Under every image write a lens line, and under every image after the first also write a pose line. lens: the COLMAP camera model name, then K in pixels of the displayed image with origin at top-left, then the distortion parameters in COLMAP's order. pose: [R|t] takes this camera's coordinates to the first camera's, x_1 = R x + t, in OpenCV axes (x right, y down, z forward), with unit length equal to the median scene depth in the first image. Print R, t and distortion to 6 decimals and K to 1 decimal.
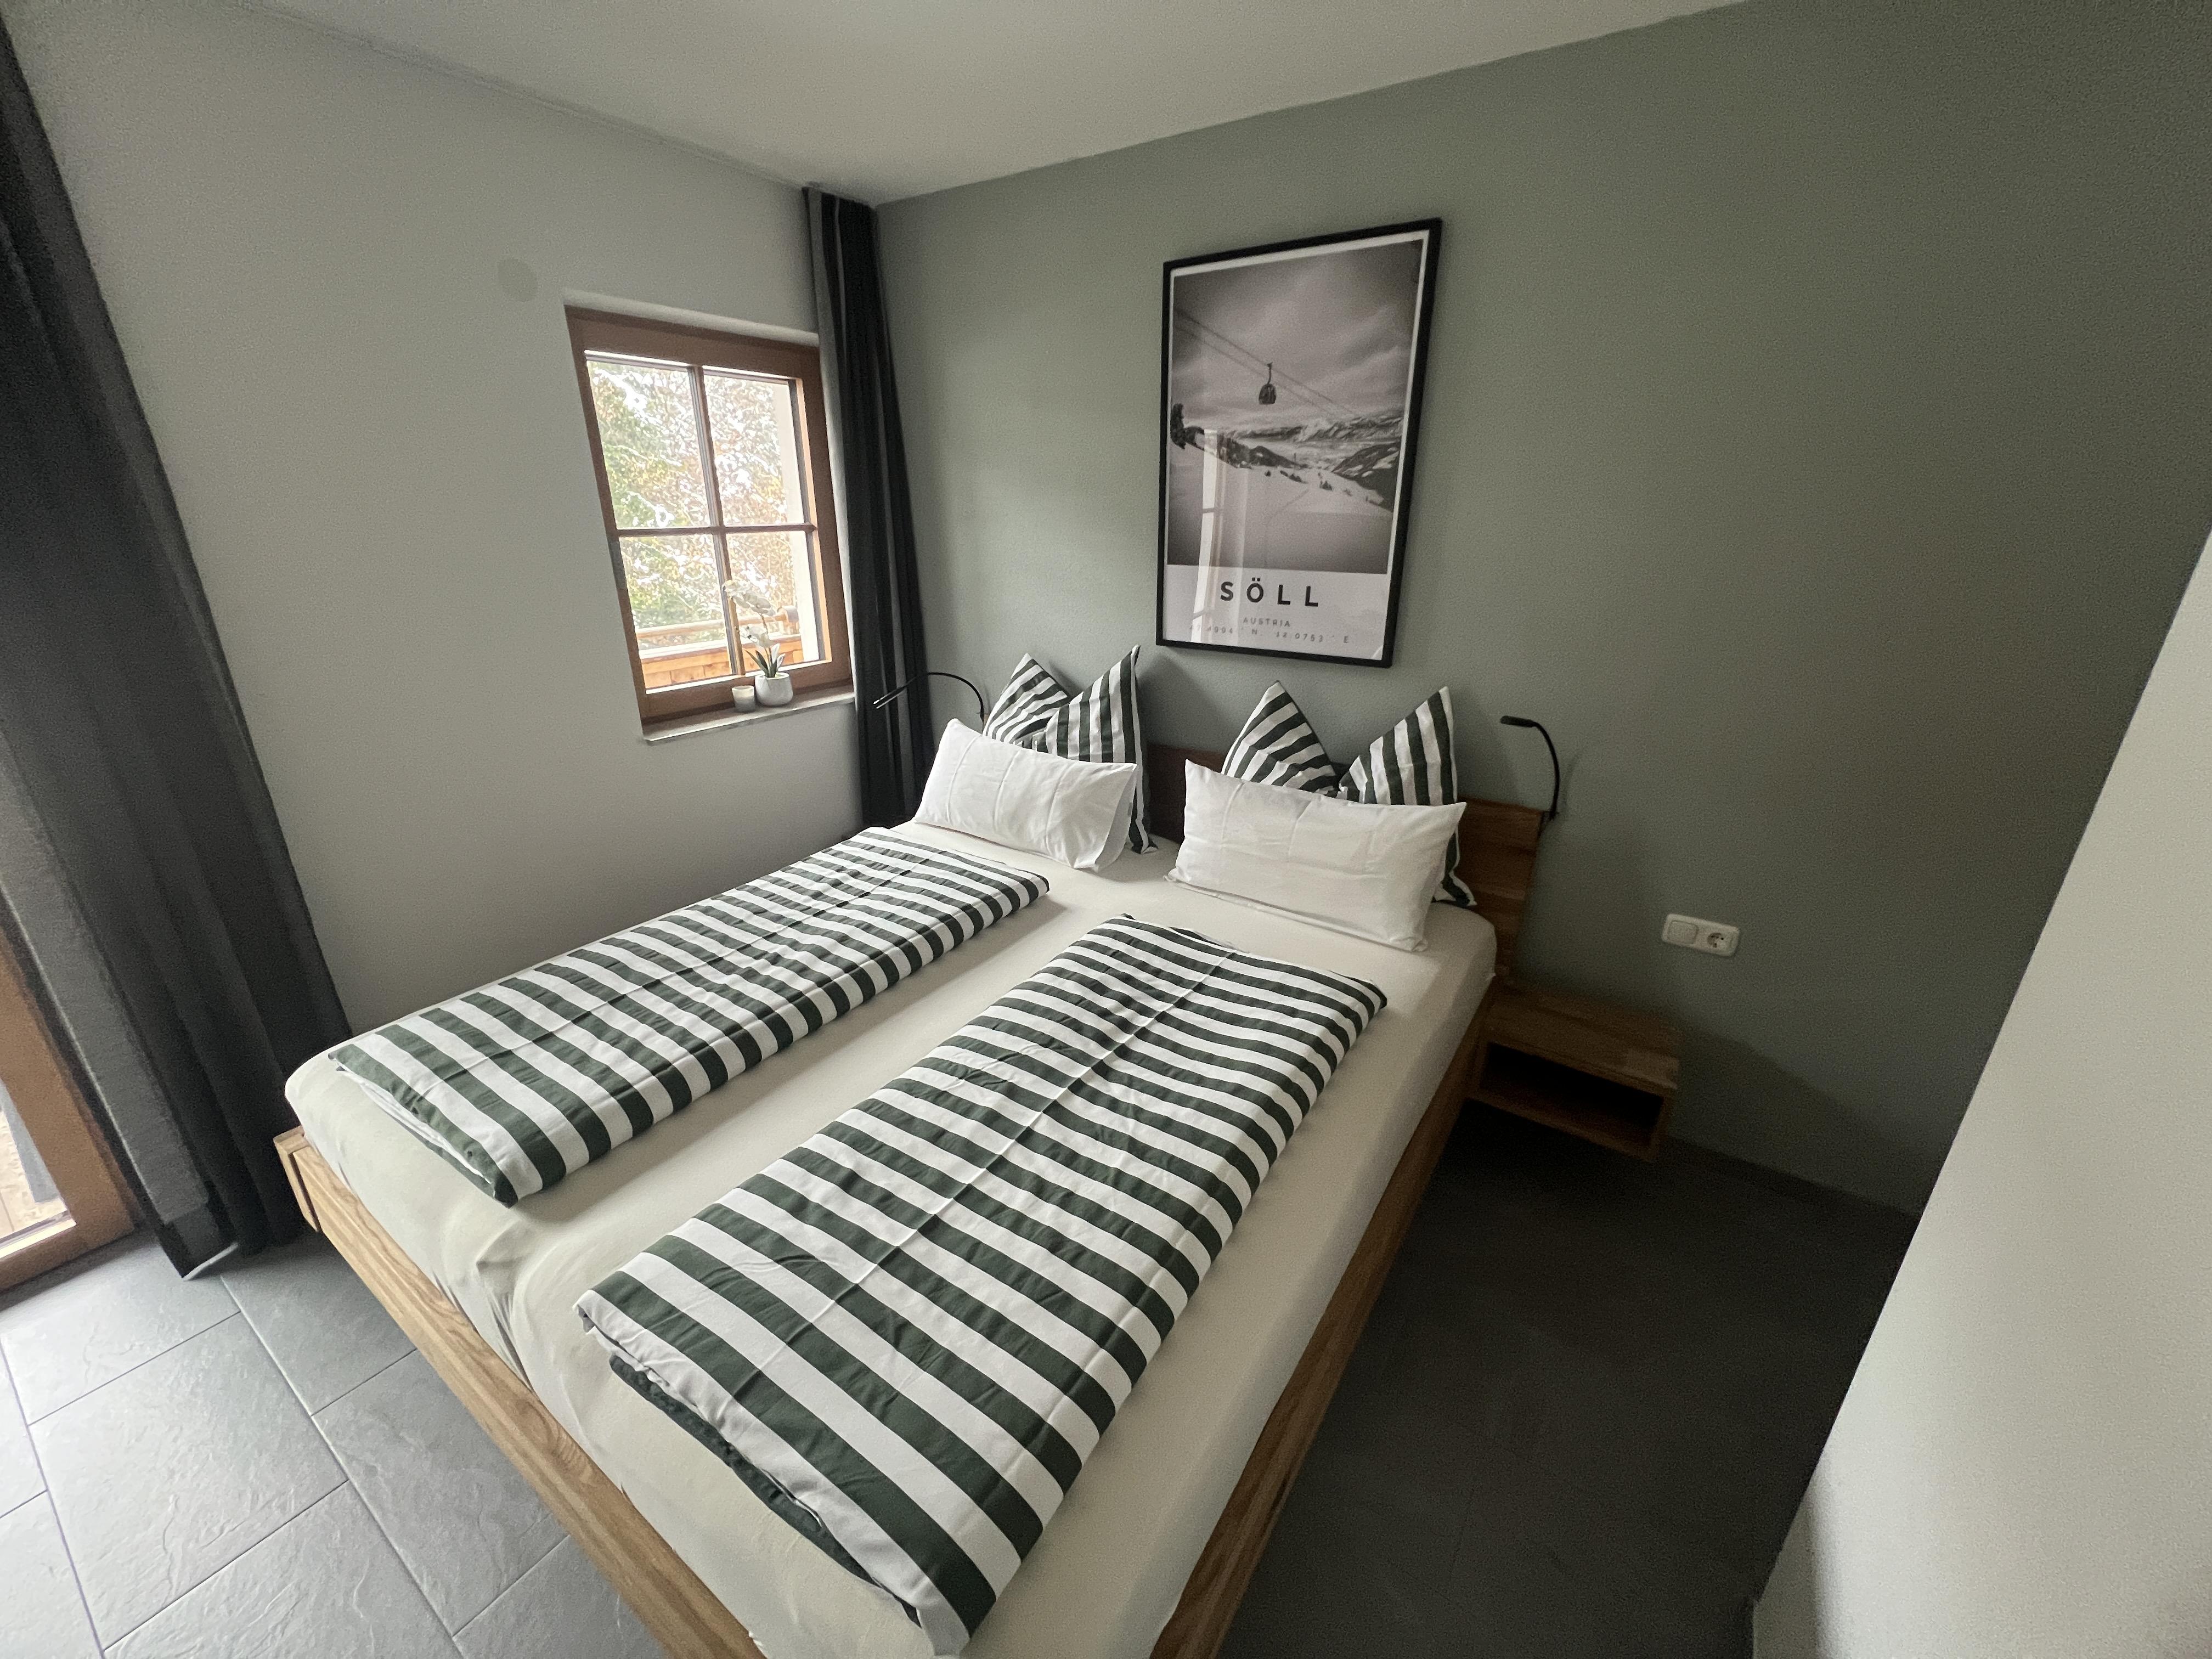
lens RADIAL K [[890.8, 0, 1097.1], [0, 890.8, 832.5], [0, 0, 1]] dist [-0.000478, -0.000011]
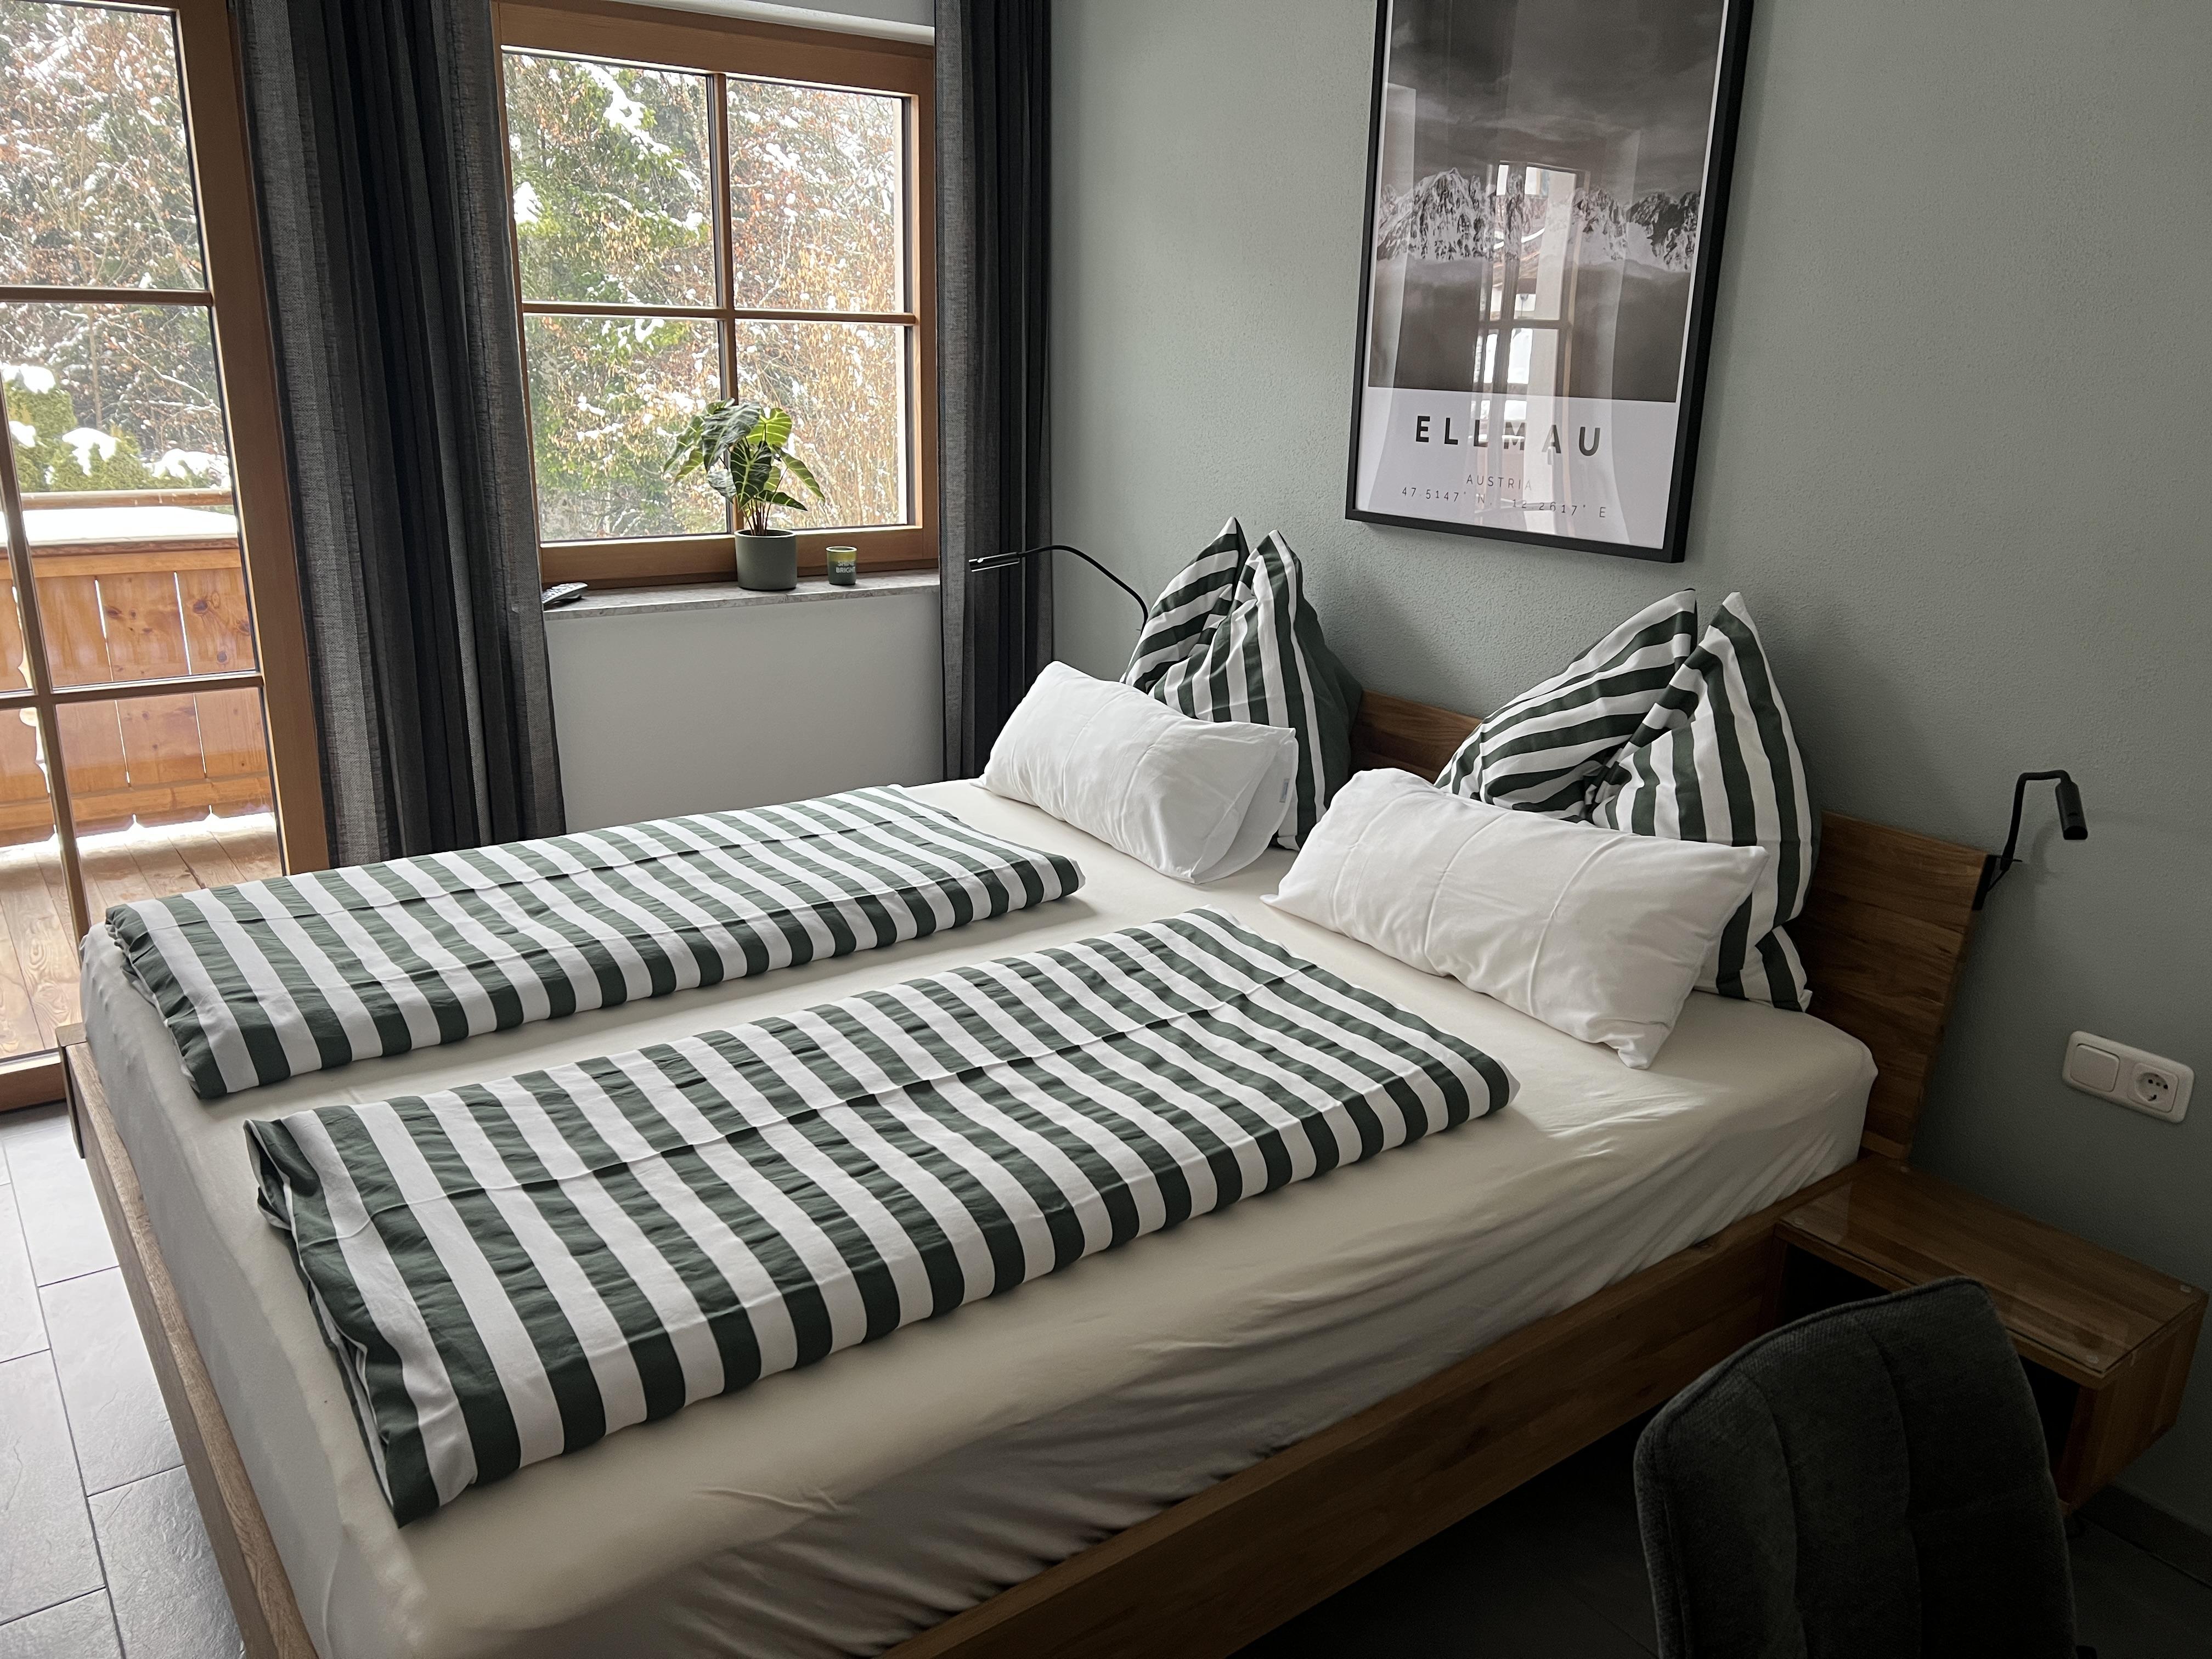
lens RADIAL K [[1666.3, 0, 1110.6], [0, 1666.3, 825.6], [0, 0, 1]] dist [0.190589, -0.291793]
pose [[0.943043, 0.123151, -0.309037, 0.302371], [-0.145893, 0.987959, -0.051501, 0.082265], [0.298974, 0.093654, 0.949654, -0.128732]]
